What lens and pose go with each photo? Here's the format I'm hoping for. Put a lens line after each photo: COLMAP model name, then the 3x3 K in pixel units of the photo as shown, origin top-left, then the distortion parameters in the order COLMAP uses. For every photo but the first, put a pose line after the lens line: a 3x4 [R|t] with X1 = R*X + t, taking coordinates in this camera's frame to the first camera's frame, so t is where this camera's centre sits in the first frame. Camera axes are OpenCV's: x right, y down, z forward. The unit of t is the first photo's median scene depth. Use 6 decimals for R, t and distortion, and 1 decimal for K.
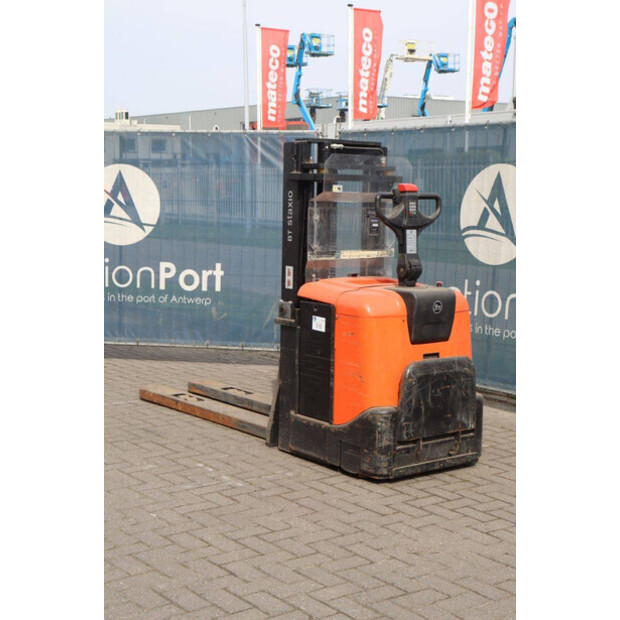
lens RADIAL K [[1030.0, 0, 310.4], [0, 1030.0, 308.5], [0, 0, 1]] dist [0.352682, 0.000000]
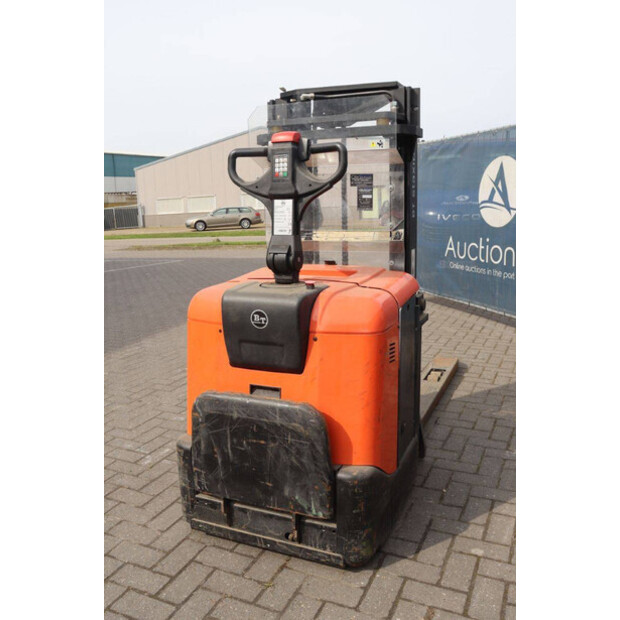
lens RADIAL K [[558.6, 0, 309.8], [0, 558.6, 311.5], [0, 0, 1]] dist [-0.046279, 0.002350]
pose [[0.469280, 0.147895, -0.870576, 0.433780], [-0.072411, 0.989000, 0.128980, -0.052600], [0.880075, 0.002511, 0.474827, 0.847941]]
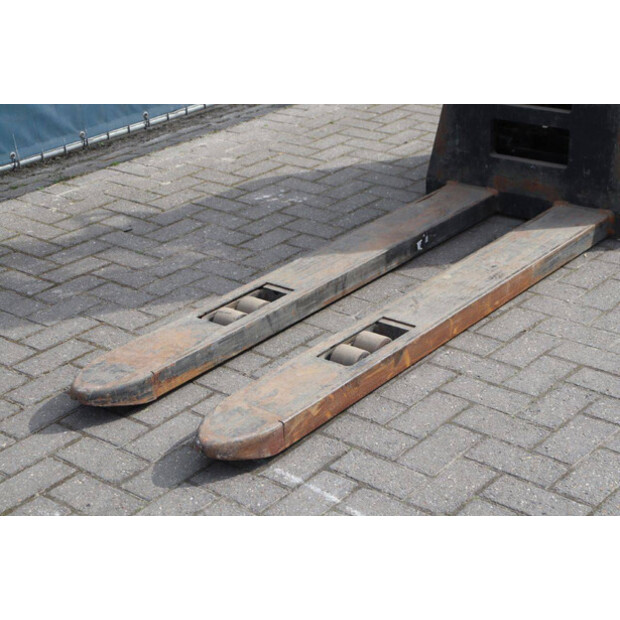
lens RADIAL K [[1229.2, 0, 311.7], [0, 1229.2, 309.3], [0, 0, 1]] dist [0.288996, 0.000000]
pose [[-0.232062, -0.399904, 0.886693, -0.634063], [0.139638, 0.888439, 0.437238, -0.149939], [-0.962626, 0.225282, -0.150331, 1.382007]]
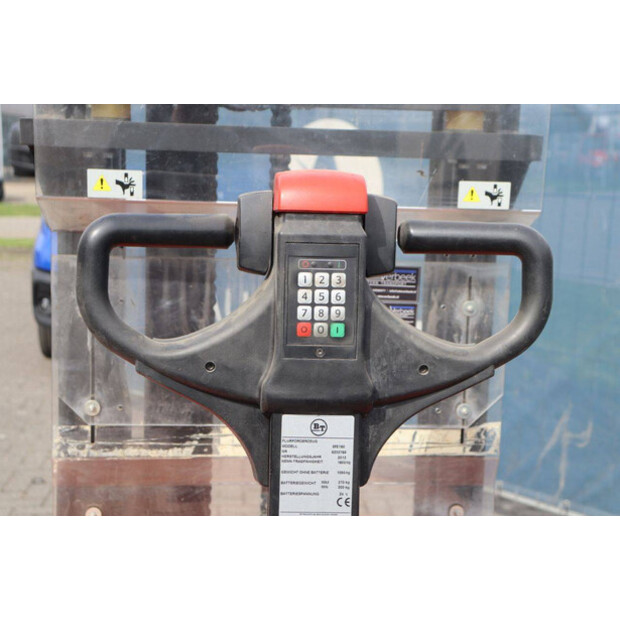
lens RADIAL K [[1041.9, 0, 312.9], [0, 1041.9, 310.5], [0, 0, 1]] dist [0.036285, 0.000000]
pose [[0.839104, 0.087097, -0.536952, 0.196656], [-0.075570, 0.996191, 0.043494, -0.103688], [0.538695, 0.004081, 0.842491, 0.845994]]
